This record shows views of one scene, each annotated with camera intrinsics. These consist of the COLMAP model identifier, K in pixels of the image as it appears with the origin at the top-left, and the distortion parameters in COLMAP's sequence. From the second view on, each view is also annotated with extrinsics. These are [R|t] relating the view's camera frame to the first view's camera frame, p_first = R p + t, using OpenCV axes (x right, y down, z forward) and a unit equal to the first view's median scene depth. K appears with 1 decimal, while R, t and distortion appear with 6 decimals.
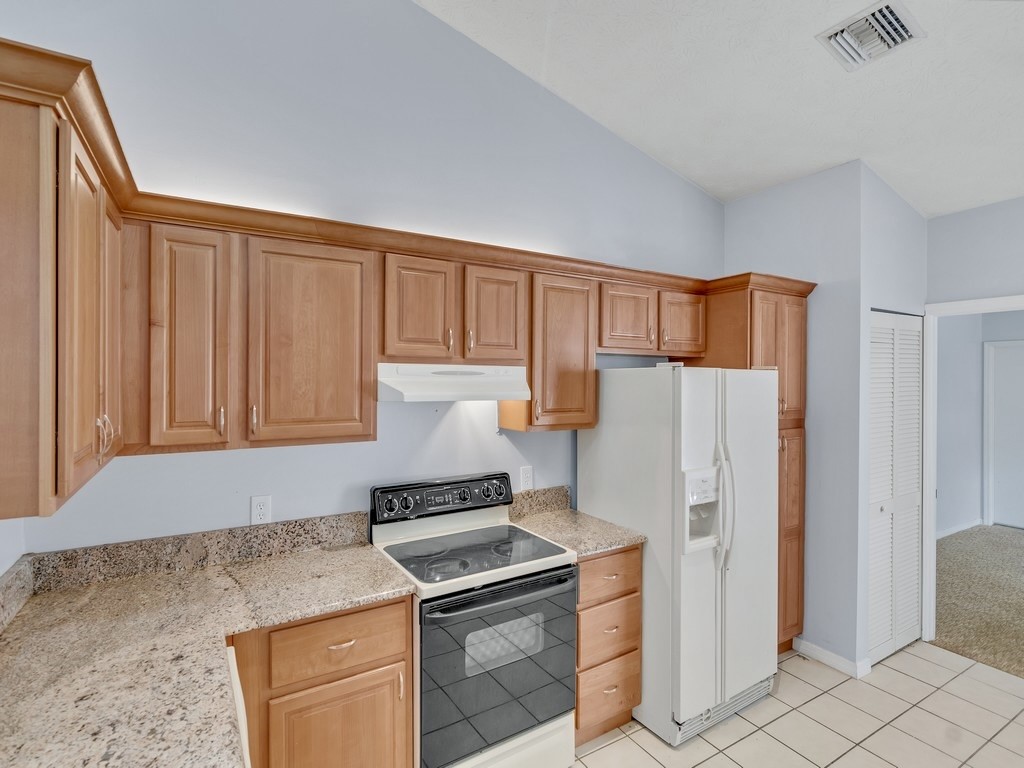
lens RADIAL K [[495.3, 0, 514.5], [0, 495.3, 380.8], [0, 0, 1]] dist [0.001841, 0.000024]
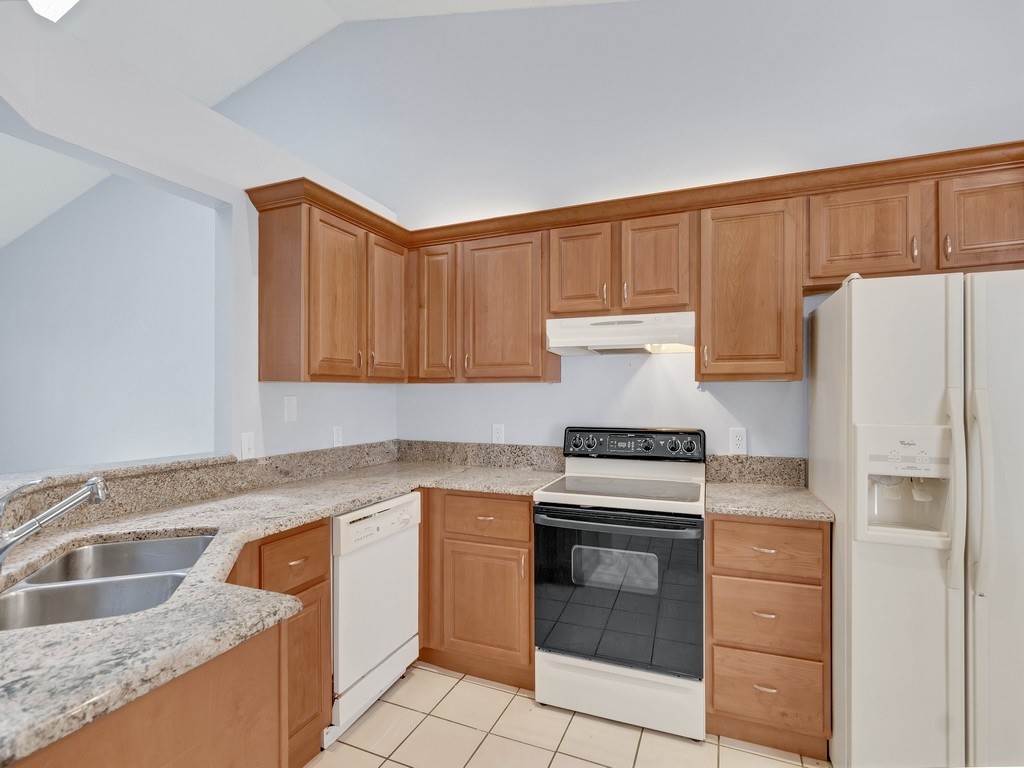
lens RADIAL K [[506.0, 0, 516.2], [0, 506.0, 392.2], [0, 0, 1]] dist [0.000778, -0.000177]
pose [[0.600762, -0.005274, -0.799411, 0.650046], [-0.001535, 0.999969, -0.007751, 0.146922], [0.799427, 0.005884, 0.600735, 0.167188]]
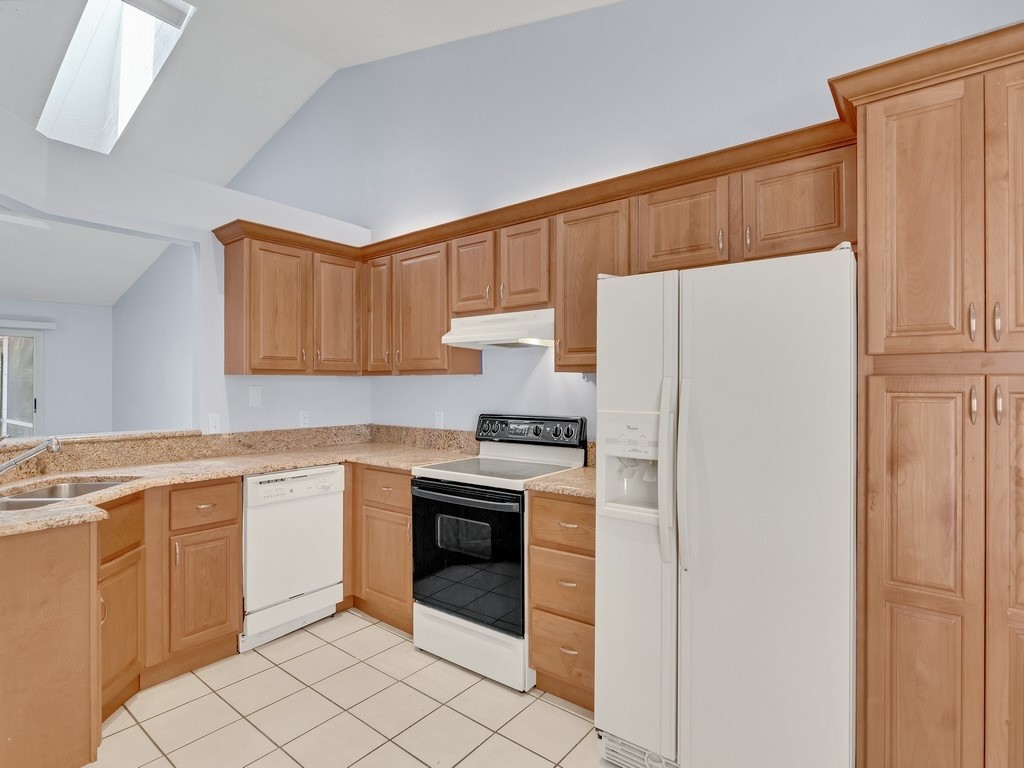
lens RADIAL K [[527.6, 0, 512.0], [0, 527.6, 384.0], [0, 0, 1]] dist [-0.001011, -0.000104]
pose [[0.367543, -0.006649, -0.929983, 1.112381], [-0.002092, 0.999966, -0.007976, 0.151814], [0.930004, 0.004877, 0.367517, 0.573141]]
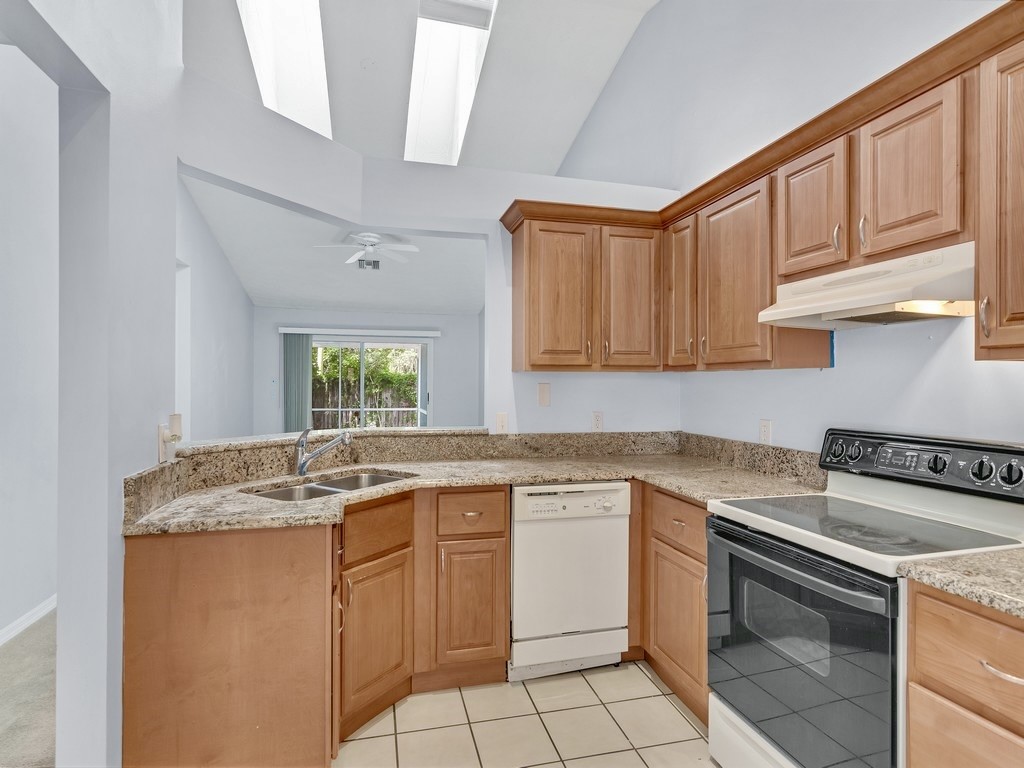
lens RADIAL K [[539.2, 0, 503.8], [0, 539.2, 382.4], [0, 0, 1]] dist [-0.000938, -0.000874]
pose [[-0.277483, -0.006317, -0.960710, 0.818510], [-0.009843, 0.999945, -0.003732, 0.149947], [0.960680, 0.008420, -0.277530, 0.736250]]
